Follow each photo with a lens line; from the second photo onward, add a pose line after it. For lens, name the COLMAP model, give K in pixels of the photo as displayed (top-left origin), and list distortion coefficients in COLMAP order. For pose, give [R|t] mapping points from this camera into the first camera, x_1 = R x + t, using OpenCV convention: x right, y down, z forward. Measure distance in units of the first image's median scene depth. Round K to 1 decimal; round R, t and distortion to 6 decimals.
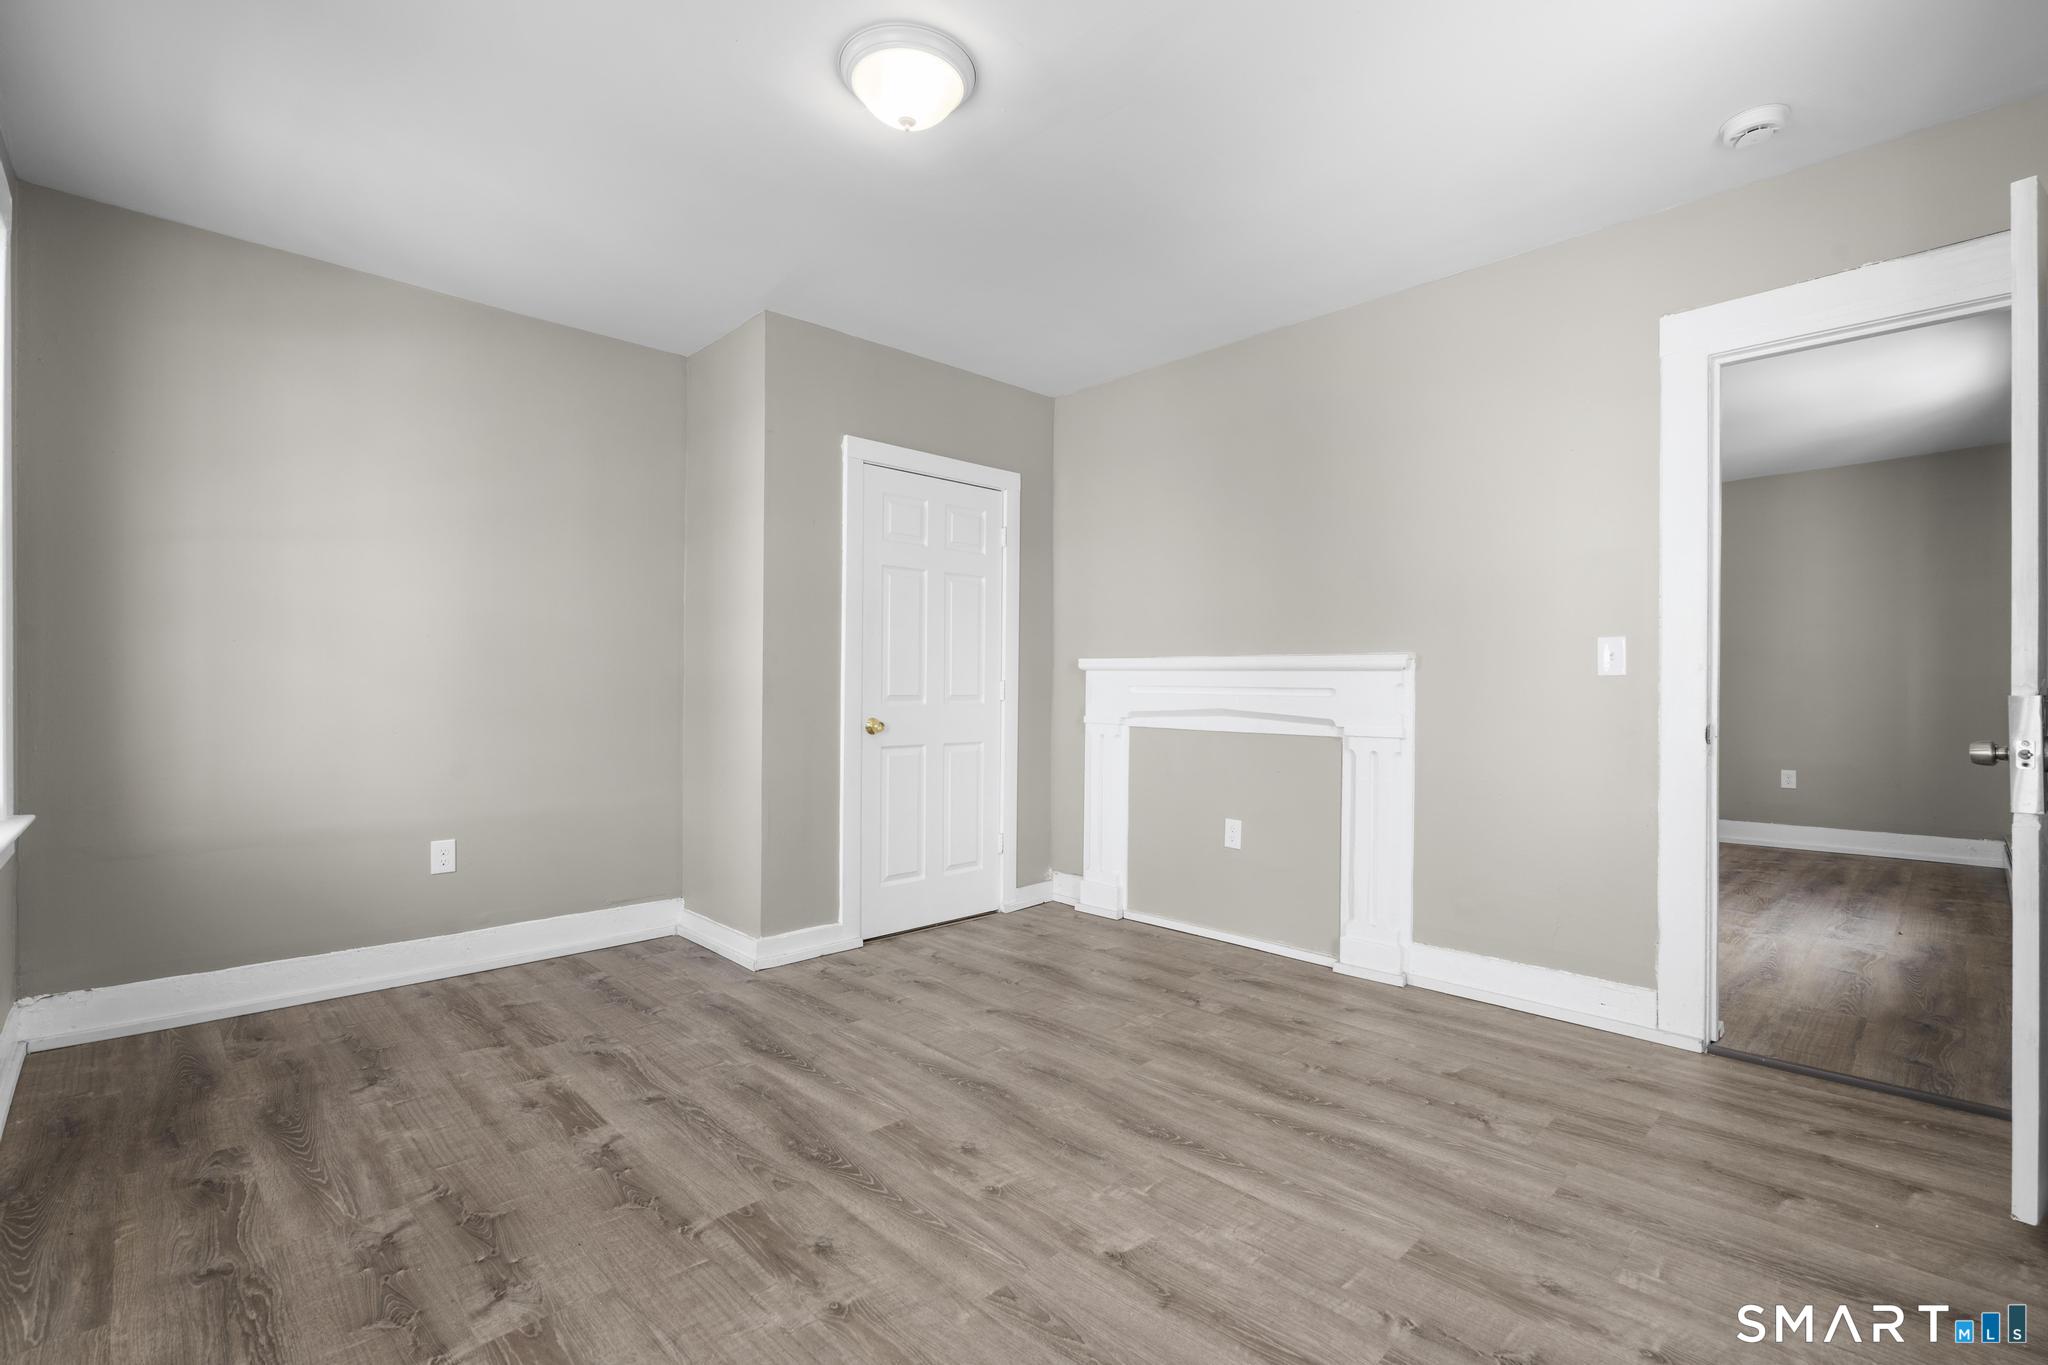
lens RADIAL K [[915.7, 0, 1013.9], [0, 915.7, 697.1], [0, 0, 1]] dist [-0.007510, 0.003849]
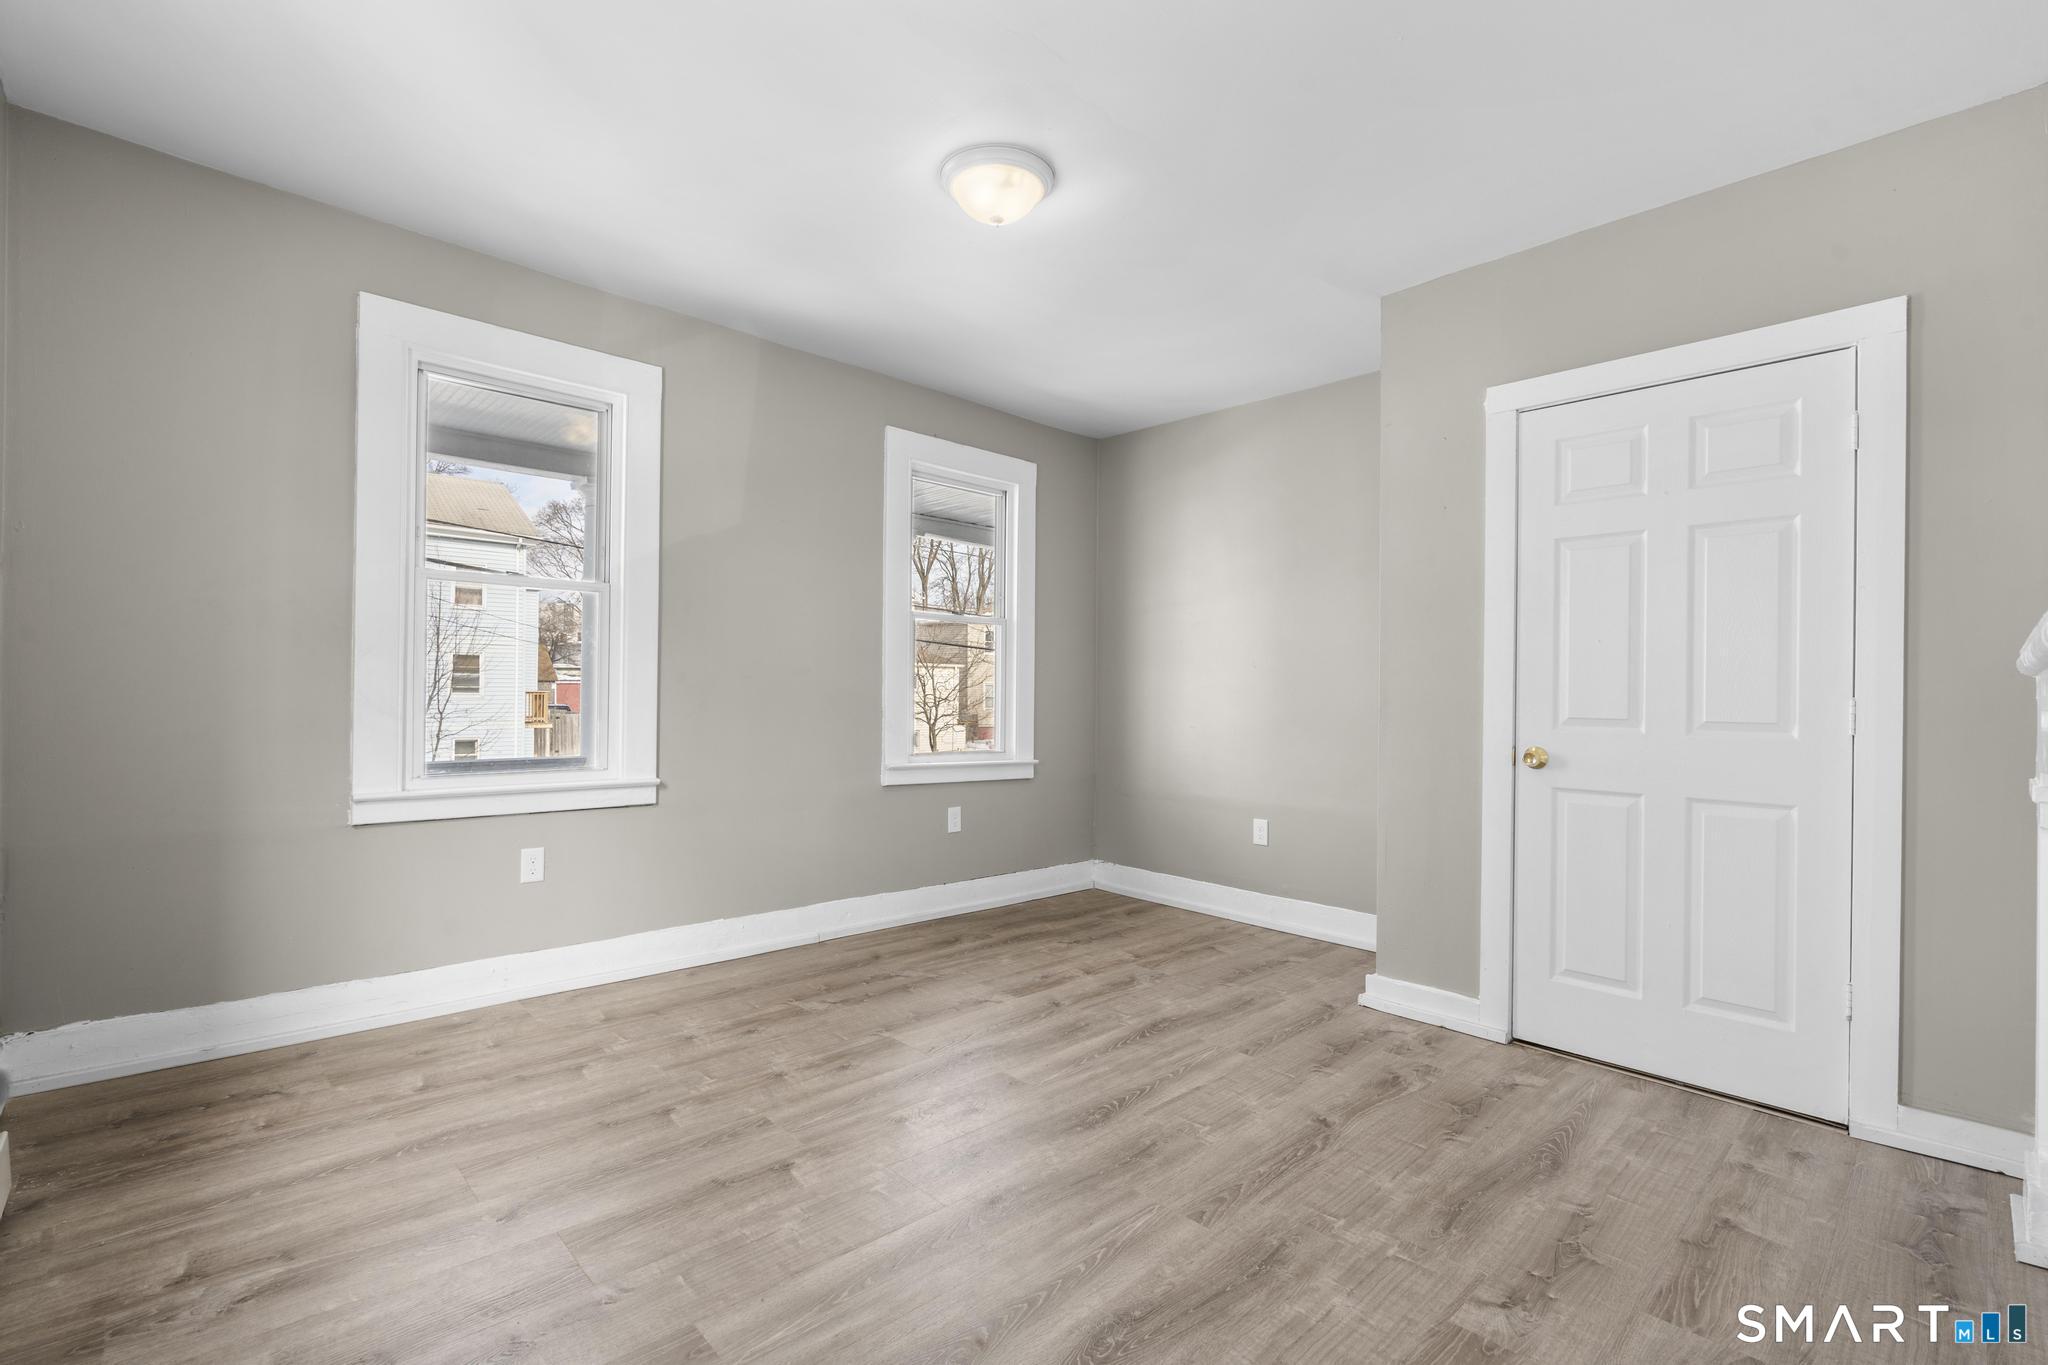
lens RADIAL K [[915.7, 0, 1027.8], [0, 915.7, 686.1], [0, 0, 1]] dist [-0.007510, 0.003849]
pose [[-0.004361, -0.012365, -0.999914, 0.875282], [-0.026106, 0.999584, -0.012247, -0.010186], [0.999650, 0.026050, -0.004682, 0.865376]]
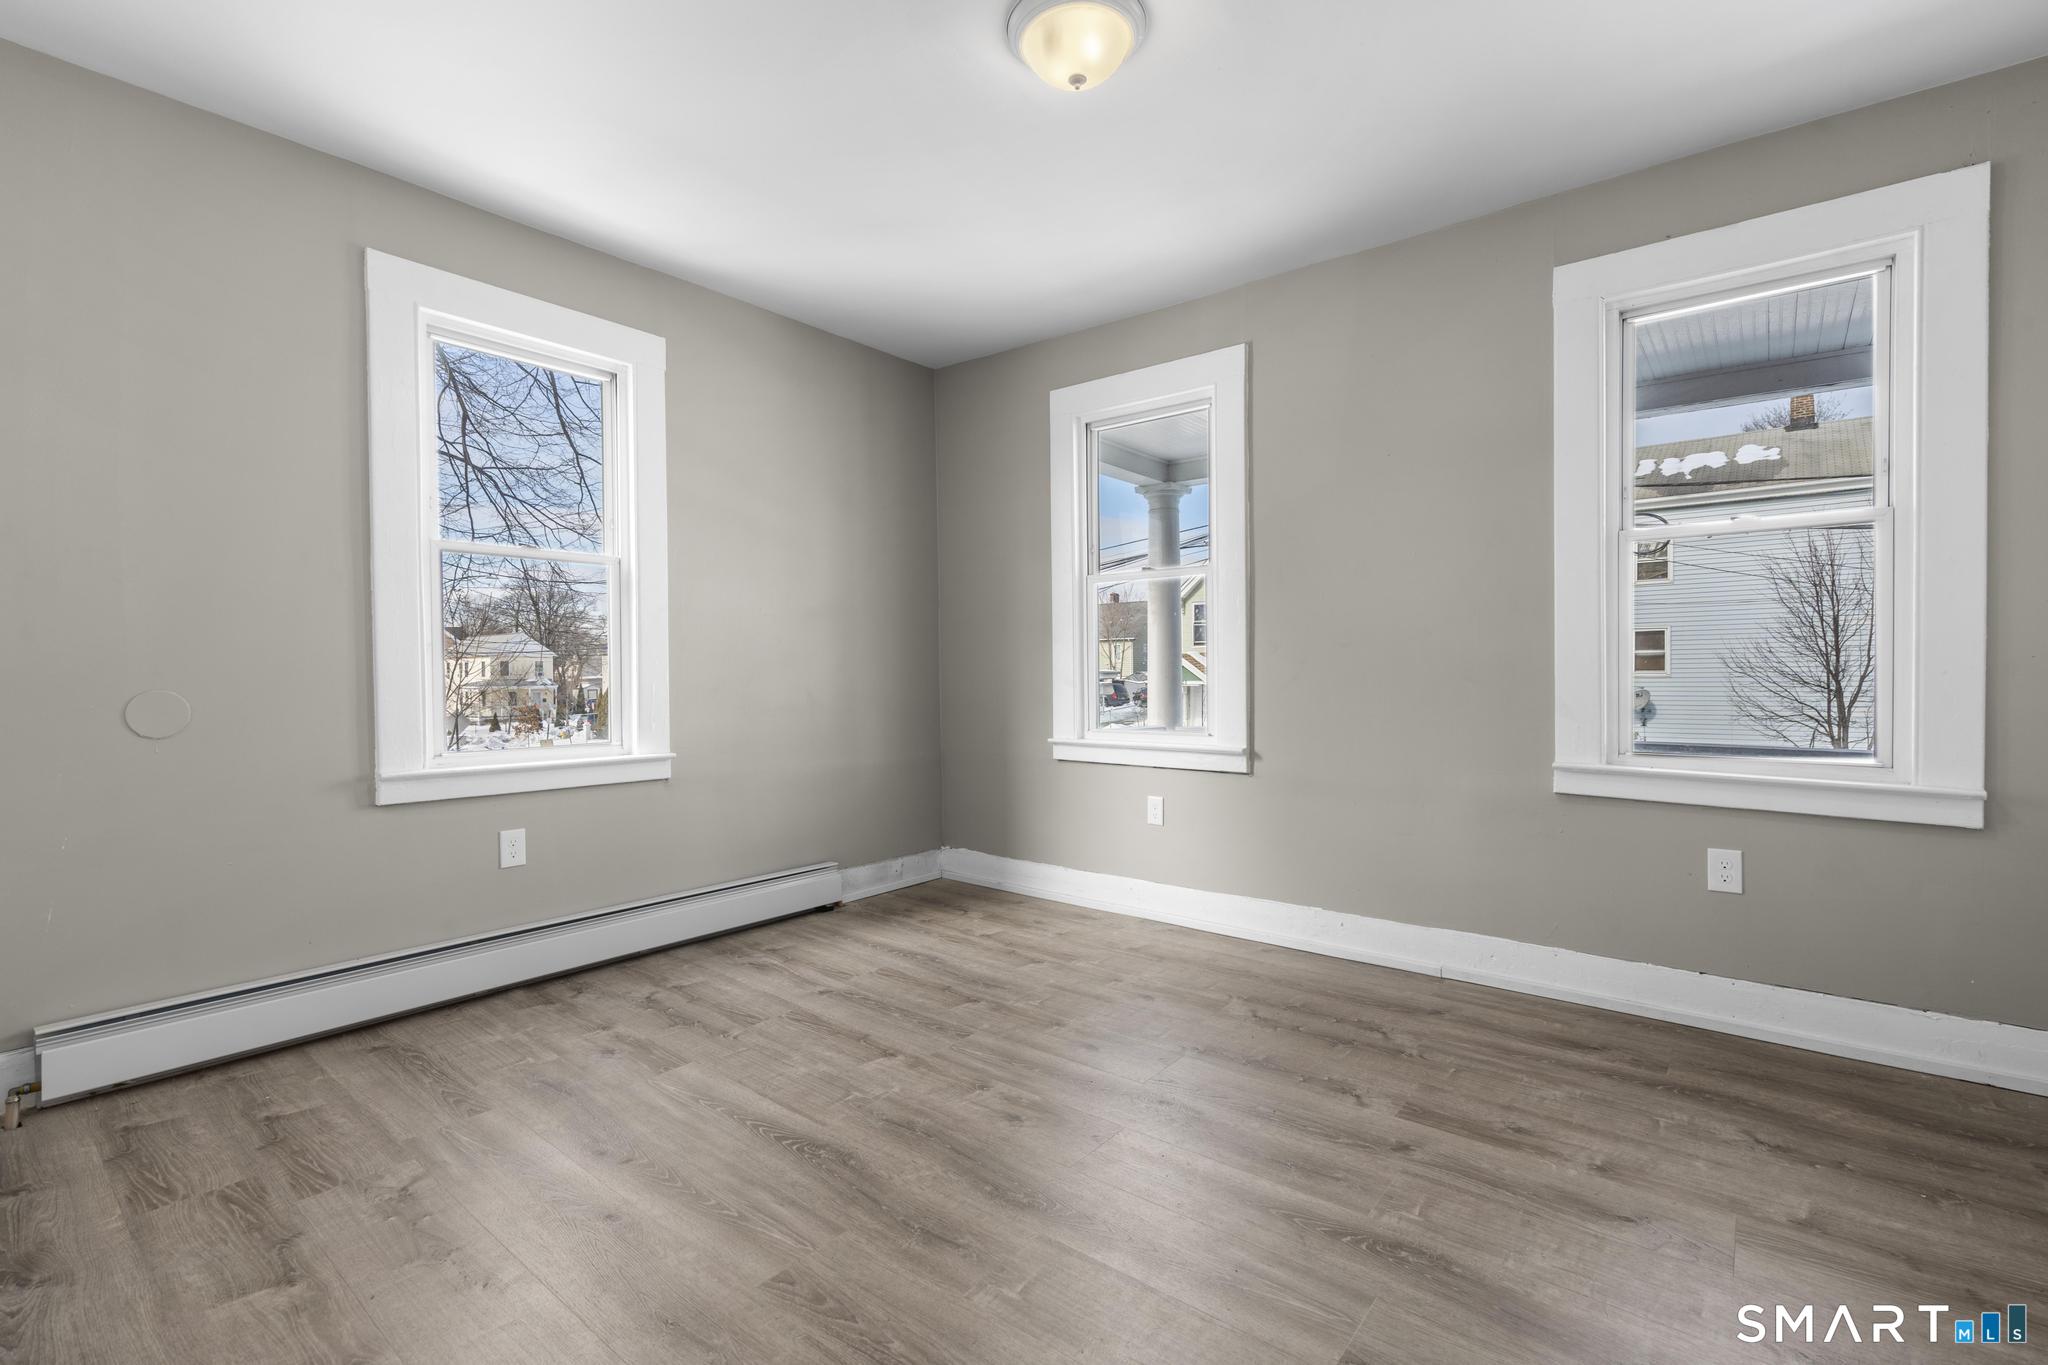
lens RADIAL K [[915.7, 0, 1016.9], [0, 915.7, 680.6], [0, 0, 1]] dist [-0.007510, 0.003849]
pose [[-0.992807, 0.003601, -0.119674, 0.054714], [0.000900, 0.999744, 0.022612, -0.010221], [0.119725, 0.022342, -0.992556, 1.623340]]
